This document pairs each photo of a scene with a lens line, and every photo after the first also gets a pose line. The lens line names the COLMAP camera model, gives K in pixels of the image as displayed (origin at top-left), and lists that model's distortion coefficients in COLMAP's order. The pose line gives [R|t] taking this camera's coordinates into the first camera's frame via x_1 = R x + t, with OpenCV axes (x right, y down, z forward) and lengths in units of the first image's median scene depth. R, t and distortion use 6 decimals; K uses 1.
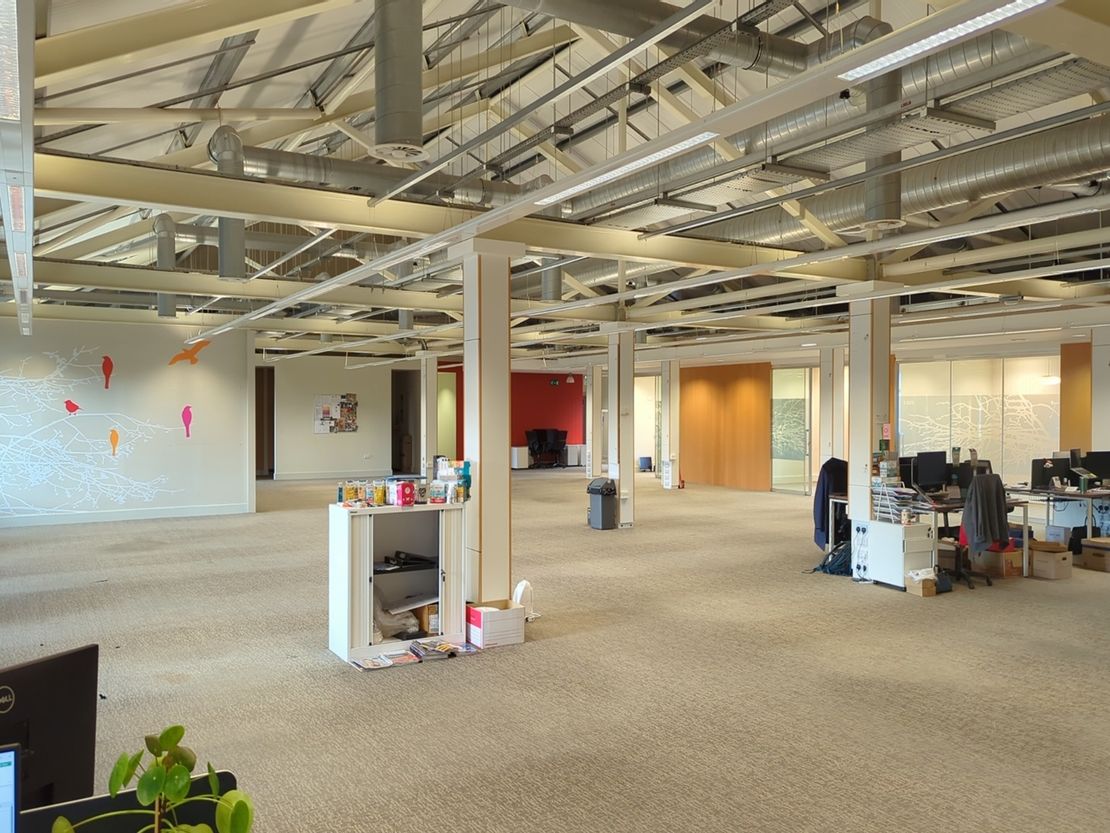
lens RADIAL K [[887.4, 0, 555.3], [0, 887.4, 414.7], [0, 0, 1]] dist [0.017467, 0.002134]
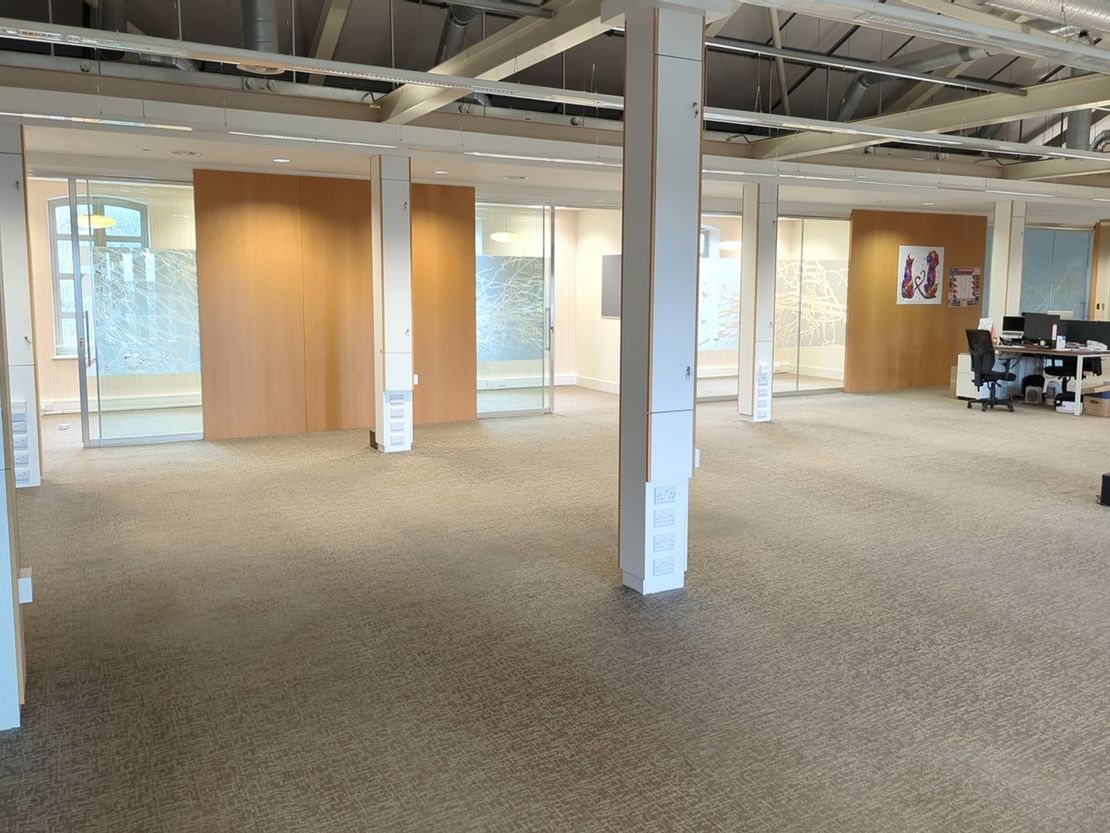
lens RADIAL K [[887.4, 0, 555.6], [0, 887.4, 419.2], [0, 0, 1]] dist [0.017467, 0.002134]
pose [[0.017847, -0.158951, 0.987125, -0.407953], [0.001402, 0.987285, 0.158952, -0.006120], [-0.999840, -0.001453, 0.017842, 1.230681]]
